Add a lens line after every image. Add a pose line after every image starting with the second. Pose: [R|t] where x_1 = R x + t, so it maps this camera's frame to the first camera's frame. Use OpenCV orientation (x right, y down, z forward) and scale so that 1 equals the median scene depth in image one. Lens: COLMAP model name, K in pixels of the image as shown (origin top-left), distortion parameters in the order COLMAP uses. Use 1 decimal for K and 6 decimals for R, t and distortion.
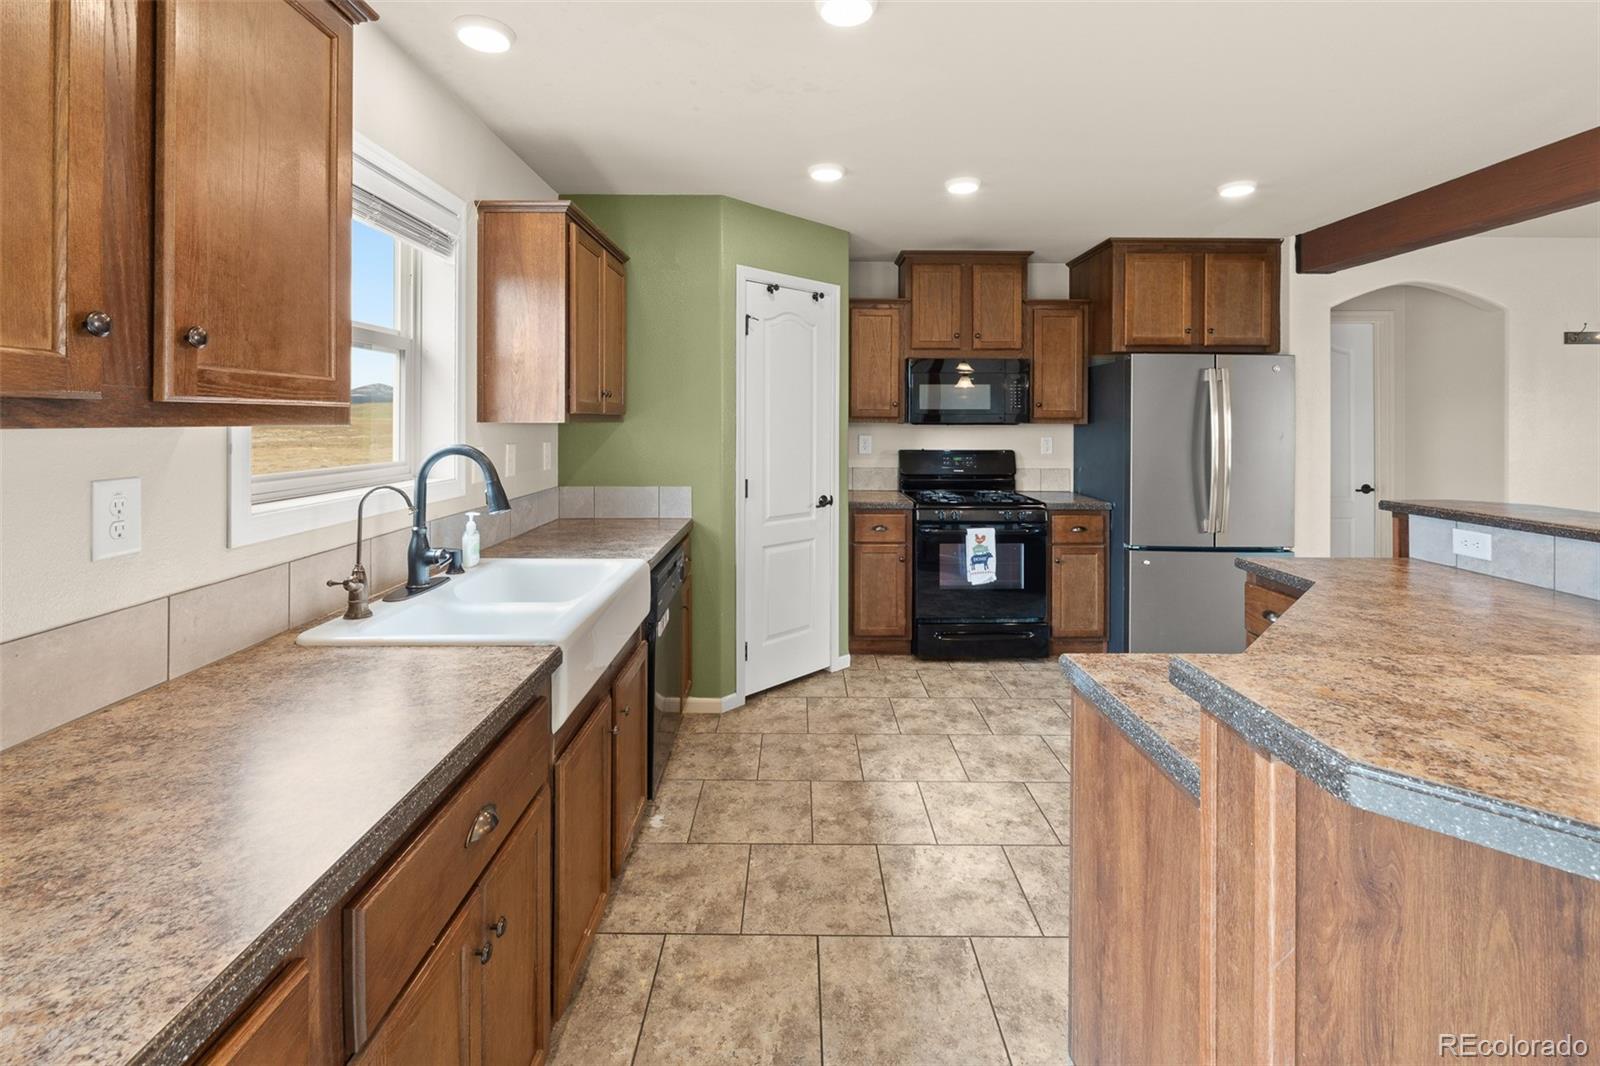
lens RADIAL K [[704.3, 0, 803.8], [0, 704.3, 413.1], [0, 0, 1]] dist [-0.003112, -0.000266]
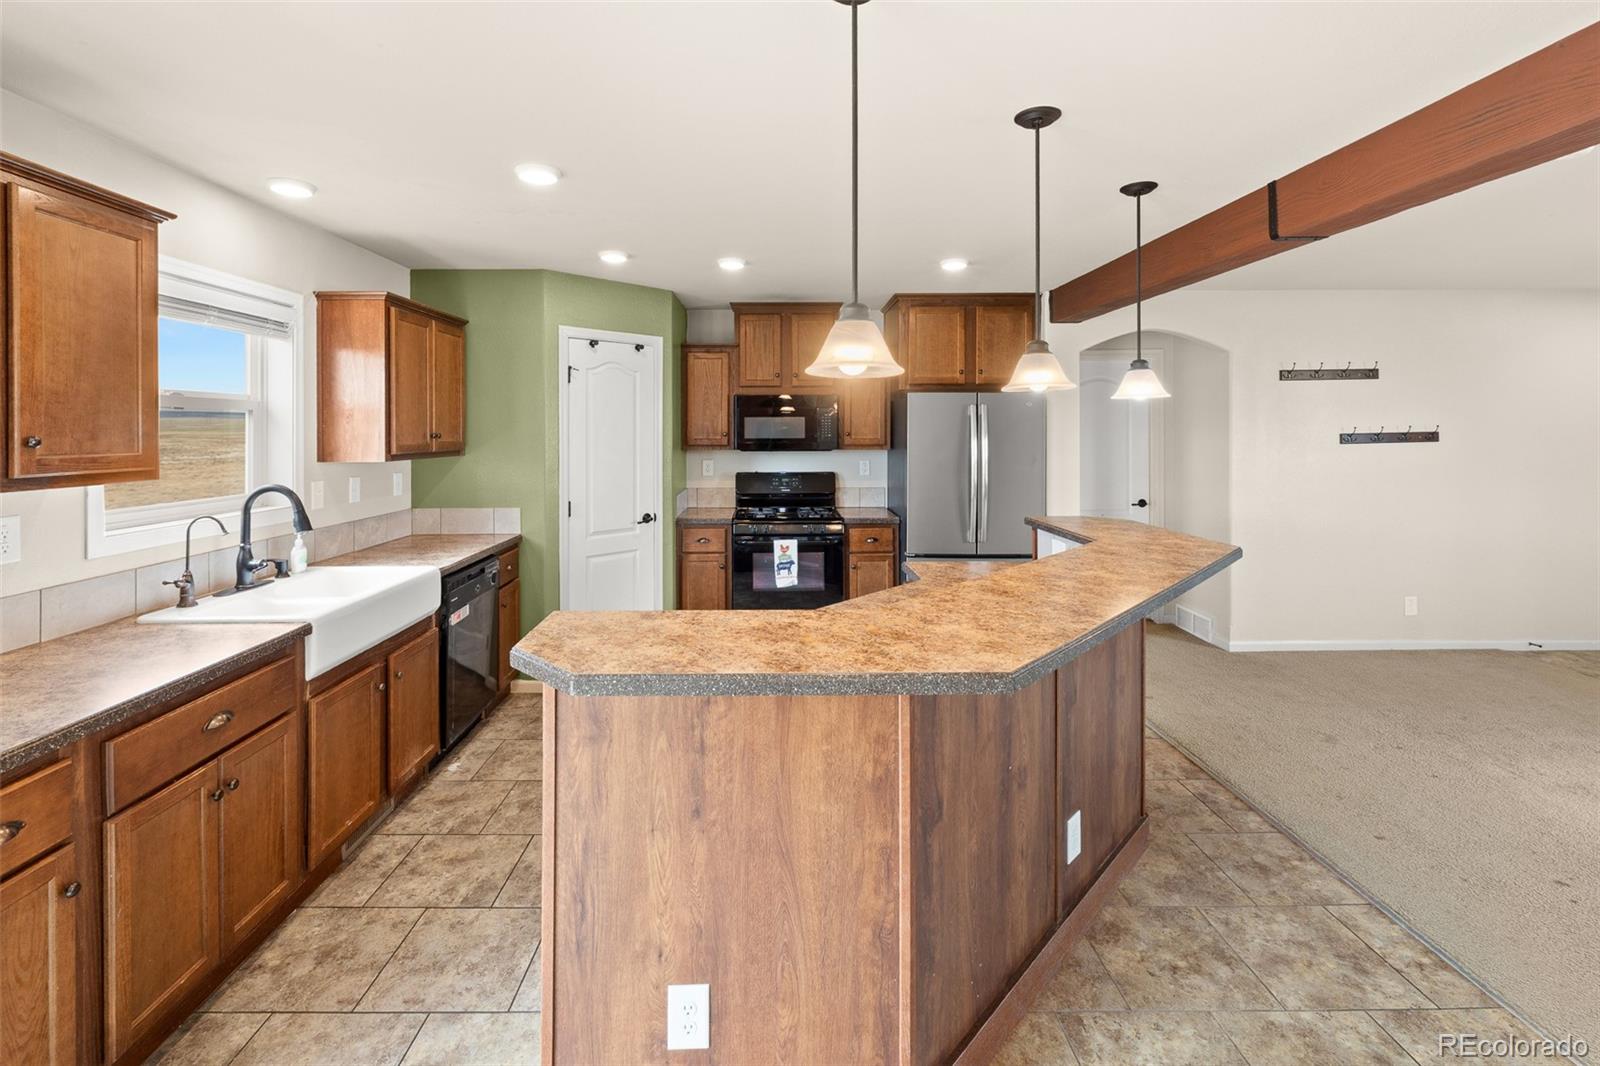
lens RADIAL K [[704.1, 0, 778.9], [0, 704.1, 424.9], [0, 0, 1]] dist [-0.000579, 0.000082]
pose [[0.999975, -0.006626, 0.002554, 0.282044], [0.006622, 0.999977, 0.001542, -0.038058], [-0.002564, -0.001525, 0.999996, -0.219944]]
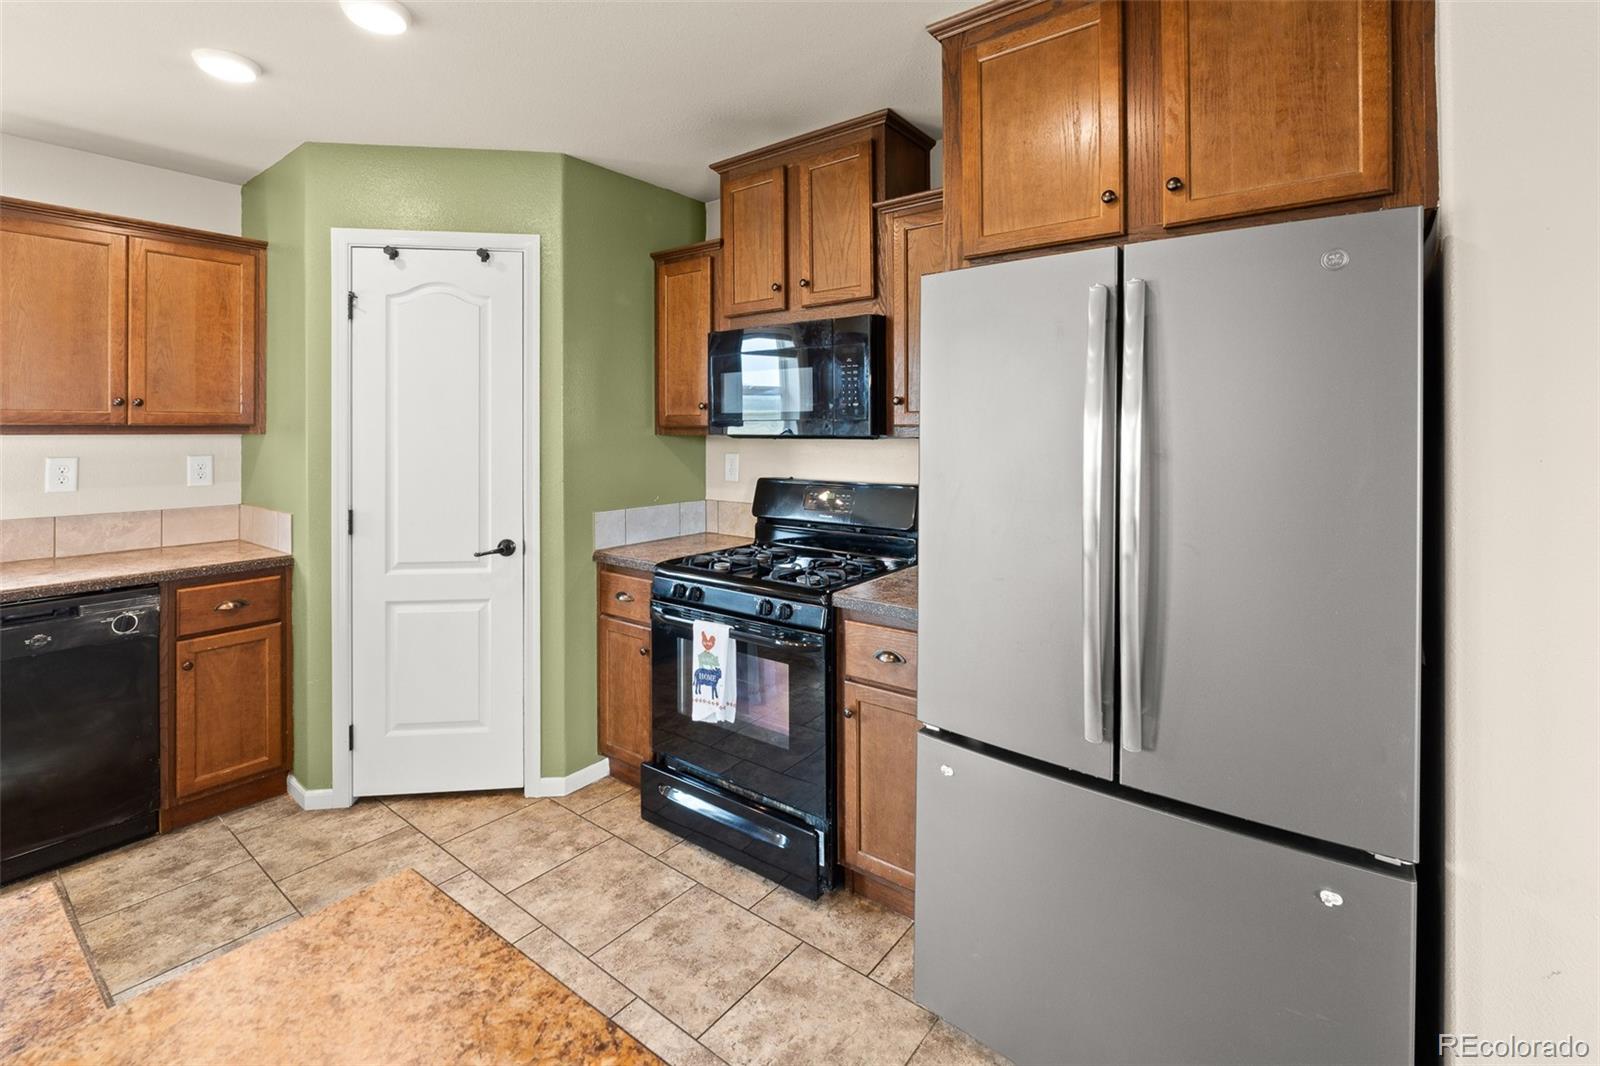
lens RADIAL K [[712.7, 0, 792.0], [0, 712.7, 425.1], [0, 0, 1]] dist [-0.003582, -0.000665]
pose [[0.789157, -0.007705, -0.614144, 0.772575], [0.008584, 0.999962, -0.001516, 0.008255], [0.614132, -0.004075, 0.789193, 0.698669]]
